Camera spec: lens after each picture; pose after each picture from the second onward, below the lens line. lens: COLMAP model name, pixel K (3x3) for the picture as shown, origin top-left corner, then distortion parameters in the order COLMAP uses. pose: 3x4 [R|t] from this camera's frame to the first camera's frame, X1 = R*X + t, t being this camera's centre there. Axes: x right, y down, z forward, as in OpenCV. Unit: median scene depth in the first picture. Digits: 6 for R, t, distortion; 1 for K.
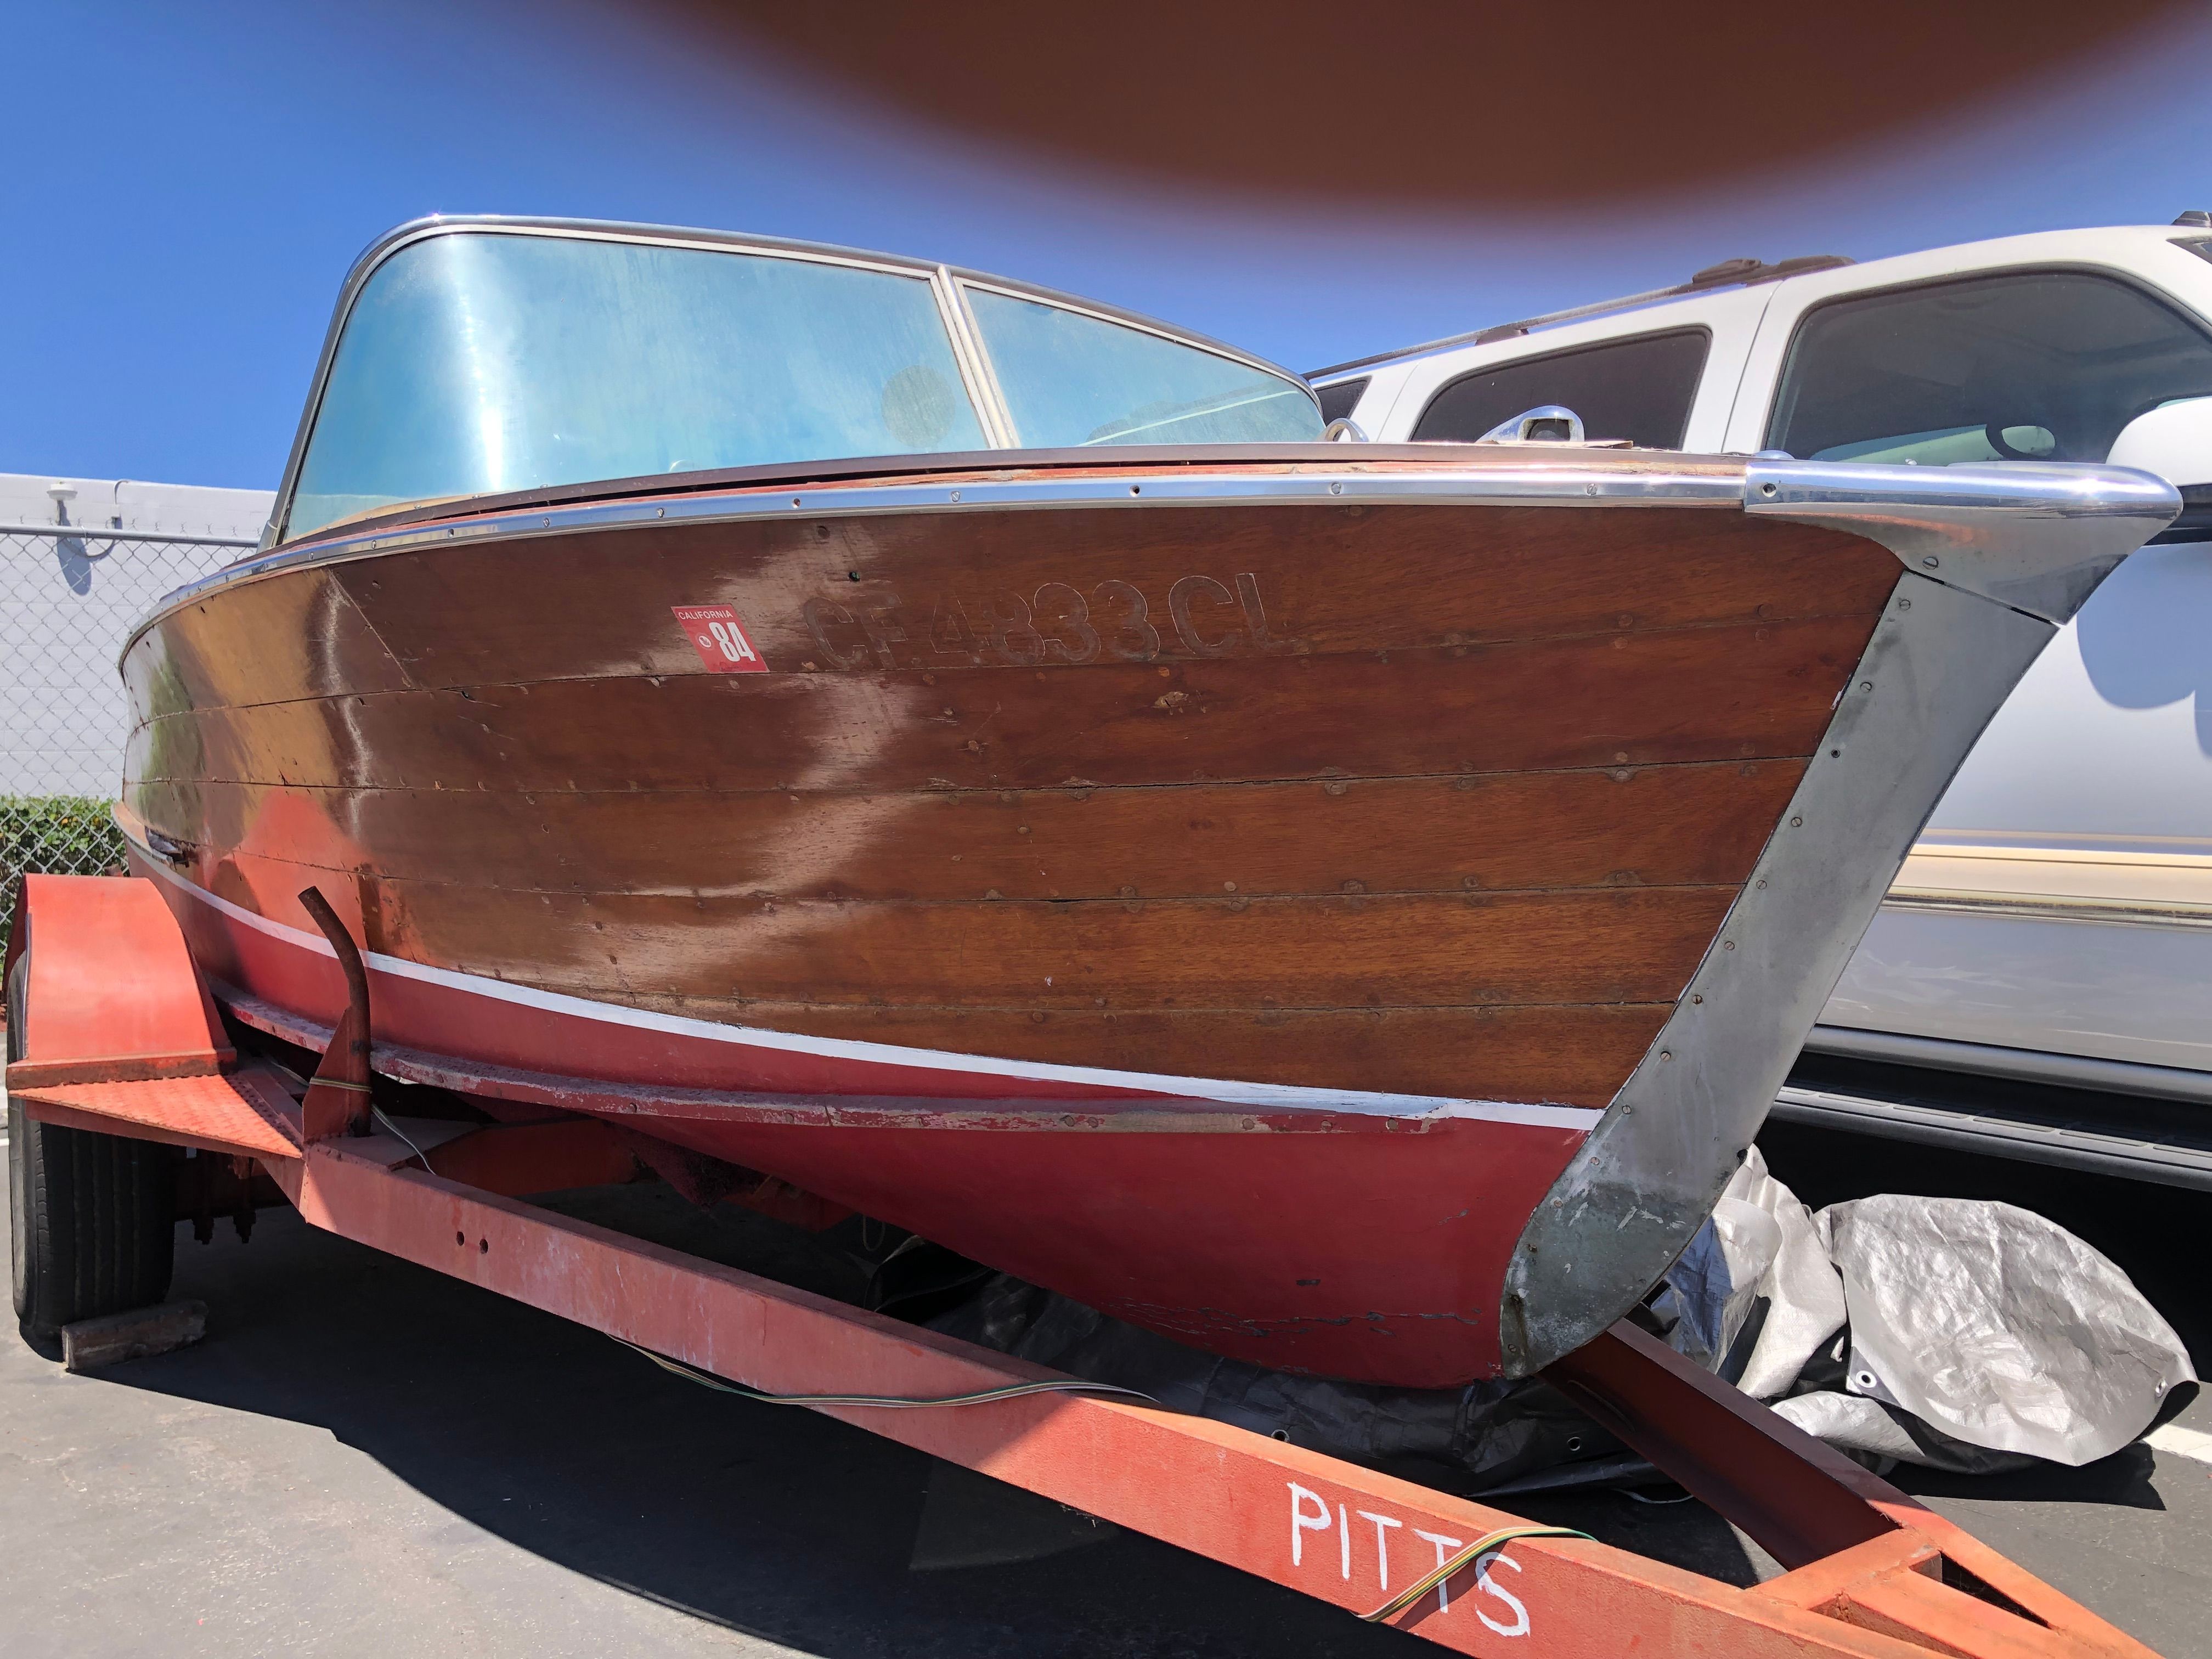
lens RADIAL K [[1972.8, 0, 1106.0], [0, 1972.8, 829.5], [0, 0, 1]] dist [0.009489, -0.000309]
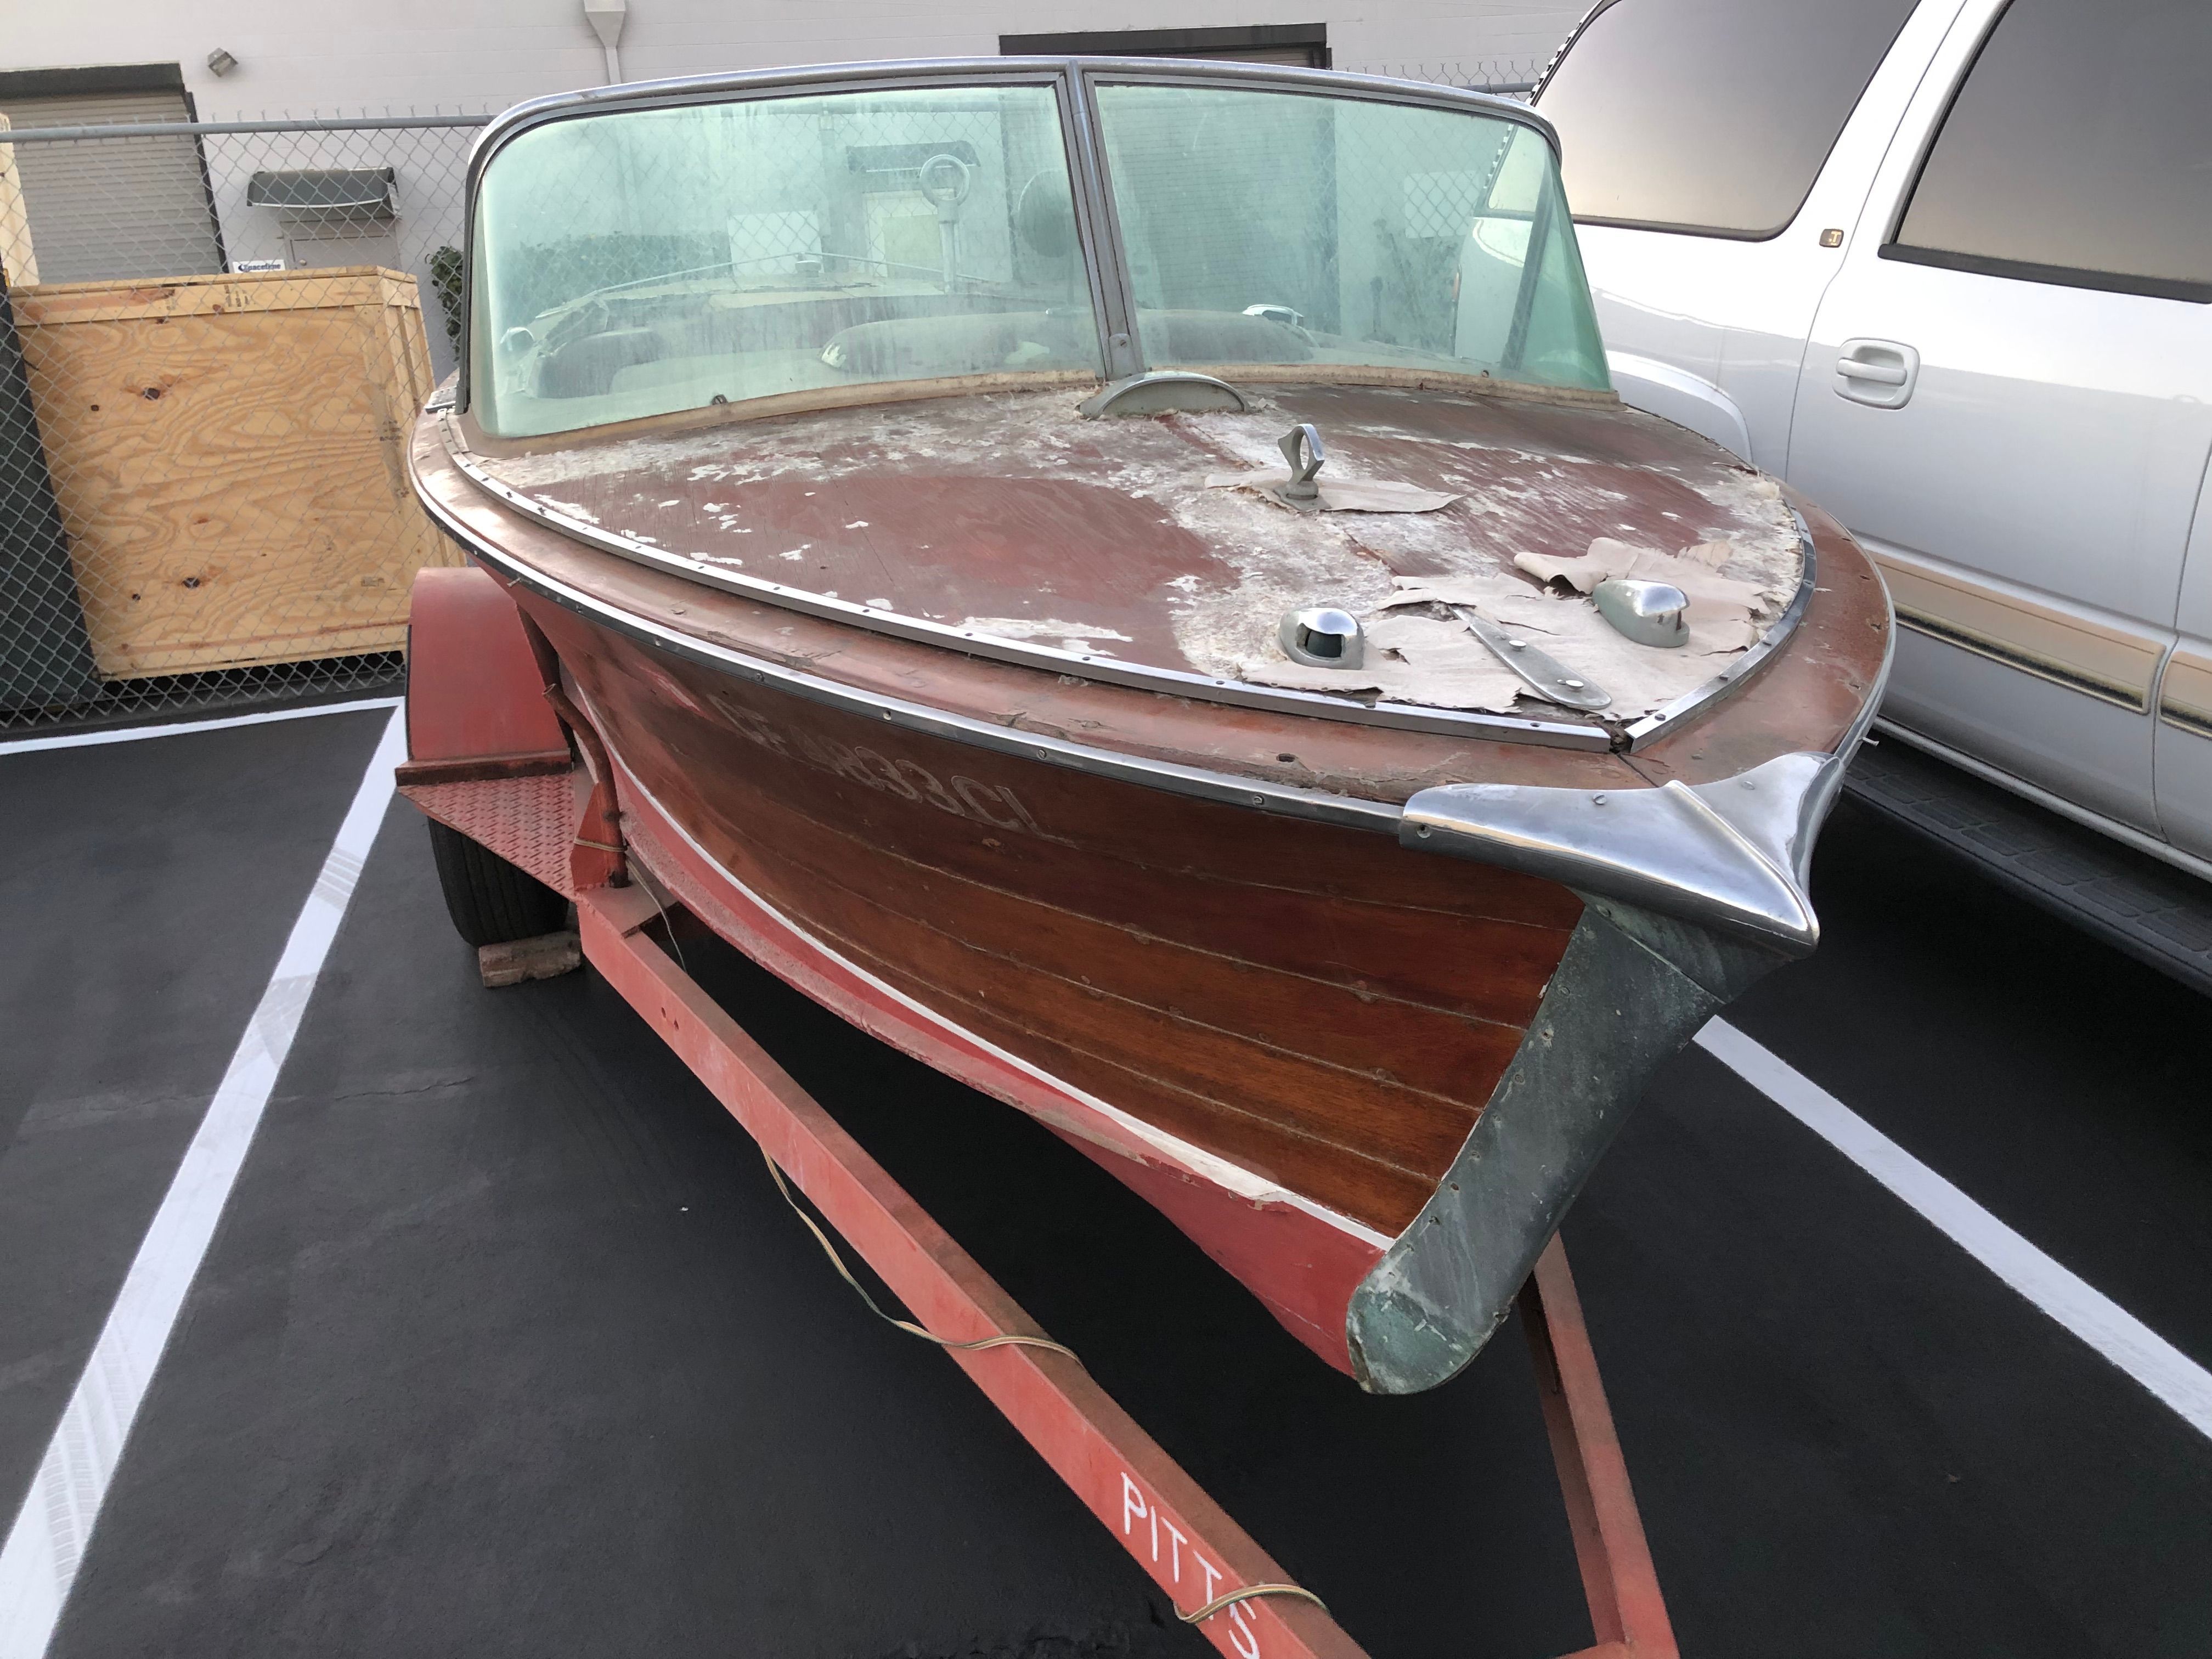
lens RADIAL K [[1972.8, 0, 1106.0], [0, 1972.8, 829.5], [0, 0, 1]] dist [0.009489, -0.000309]
pose [[0.943525, 0.088378, -0.319297, 0.424599], [0.031298, 0.935675, 0.351472, -0.439233], [0.329821, -0.341616, 0.880067, 0.096032]]
